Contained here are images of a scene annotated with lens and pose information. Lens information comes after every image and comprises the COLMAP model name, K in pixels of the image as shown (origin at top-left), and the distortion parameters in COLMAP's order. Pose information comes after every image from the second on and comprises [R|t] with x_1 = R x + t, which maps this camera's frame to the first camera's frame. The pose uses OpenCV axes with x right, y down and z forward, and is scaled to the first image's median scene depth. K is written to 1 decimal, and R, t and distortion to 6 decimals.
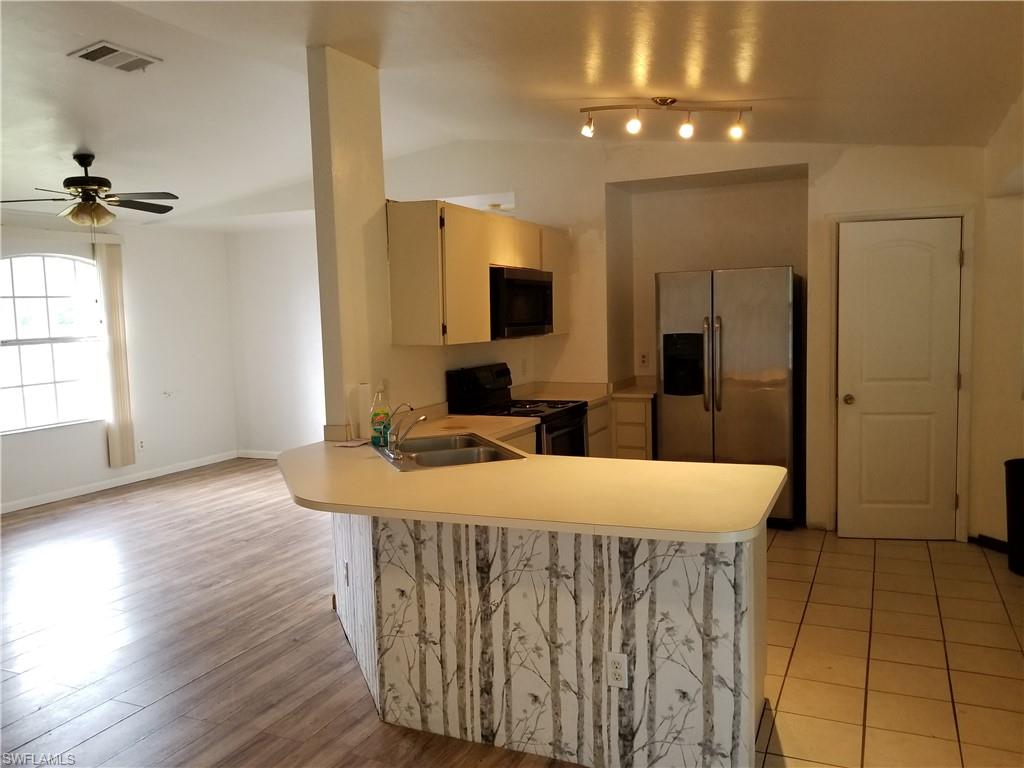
lens RADIAL K [[803.8, 0, 539.8], [0, 803.8, 379.3], [0, 0, 1]] dist [0.025415, -0.038317]
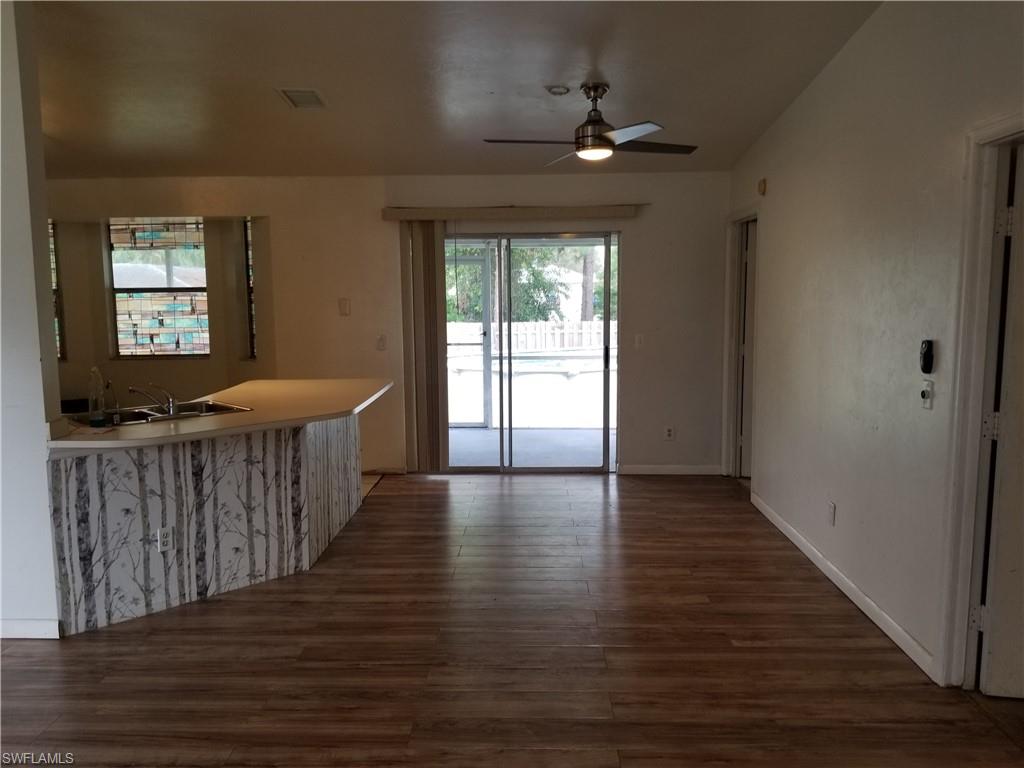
lens RADIAL K [[793.5, 0, 512.6], [0, 793.5, 385.3], [0, 0, 1]] dist [0.060397, -0.105555]
pose [[-0.384940, -0.080805, 0.919398, -1.283028], [0.094829, 0.987425, 0.126488, -0.043714], [-0.918057, 0.135876, -0.372437, 0.896921]]
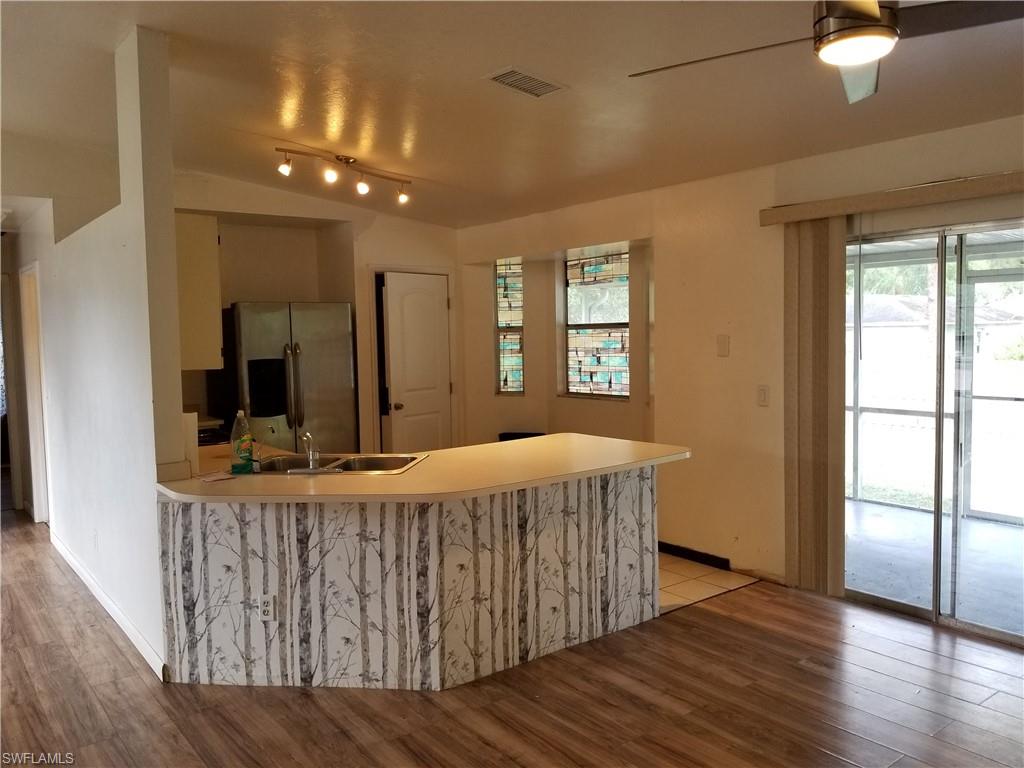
lens RADIAL K [[793.5, 0, 532.7], [0, 793.5, 383.1], [0, 0, 1]] dist [0.060397, -0.105555]
pose [[0.465493, -0.041193, 0.884092, -0.861510], [0.082153, 0.996615, 0.003180, 0.001691], [-0.881231, 0.071150, 0.467301, 0.261200]]
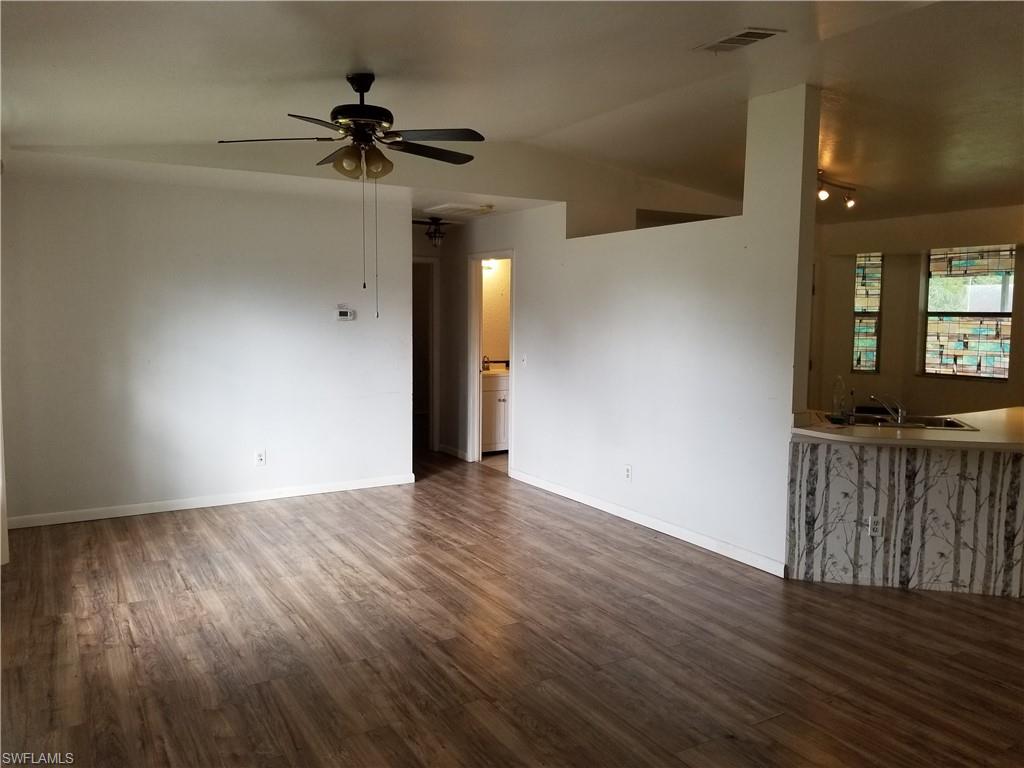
lens RADIAL K [[793.5, 0, 541.1], [0, 793.5, 373.0], [0, 0, 1]] dist [0.060397, -0.105555]
pose [[0.567201, -0.034413, 0.822860, -1.453246], [0.044200, 0.998959, 0.011310, -0.029886], [-0.822393, 0.029955, 0.568131, 0.681073]]
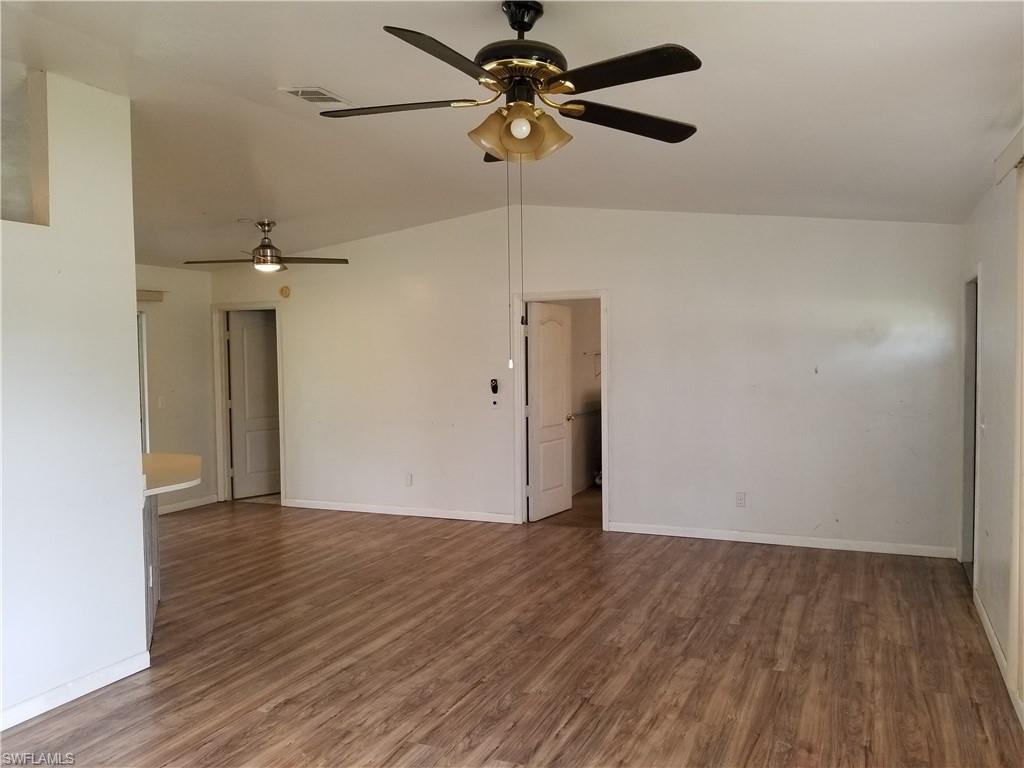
lens RADIAL K [[803.8, 0, 521.7], [0, 803.8, 384.4], [0, 0, 1]] dist [0.025415, -0.038317]
pose [[-0.999175, 0.040043, 0.006844, -0.774953], [0.040585, 0.991336, 0.124921, -0.165238], [-0.001782, 0.125095, -0.992143, 2.057192]]
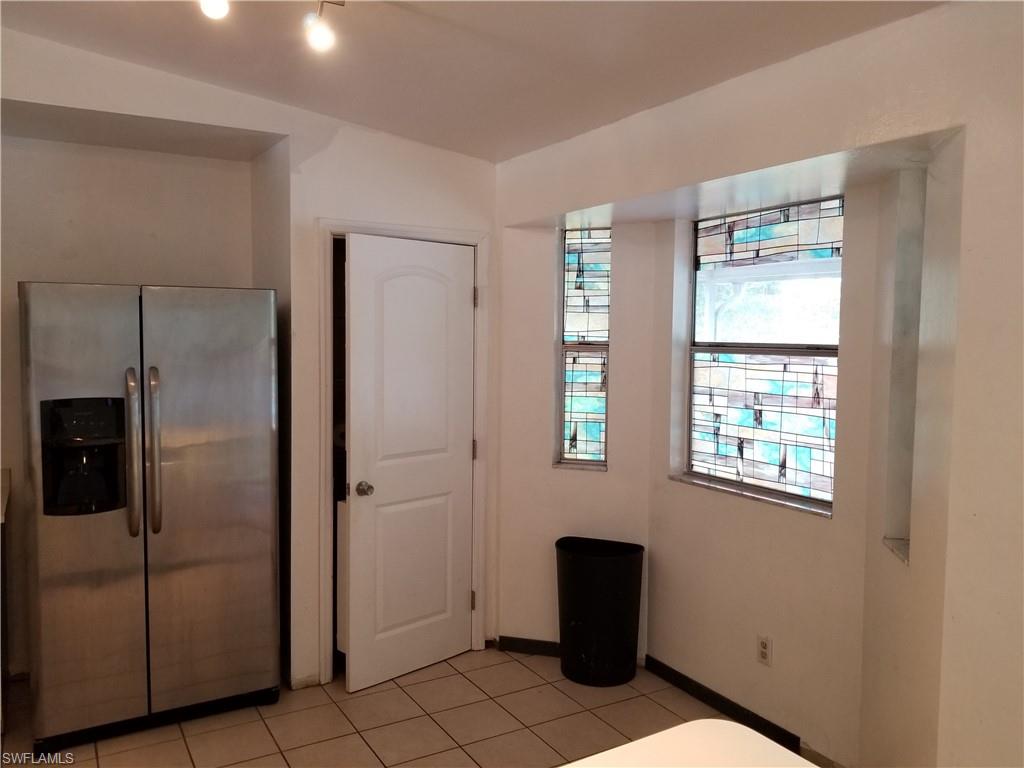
lens RADIAL K [[793.5, 0, 519.0], [0, 793.5, 377.5], [0, 0, 1]] dist [0.060397, -0.105555]
pose [[0.583900, -0.014196, 0.811701, -0.119790], [0.042903, 0.998989, -0.013391, -0.072550], [-0.810691, 0.042643, 0.583919, 0.640745]]
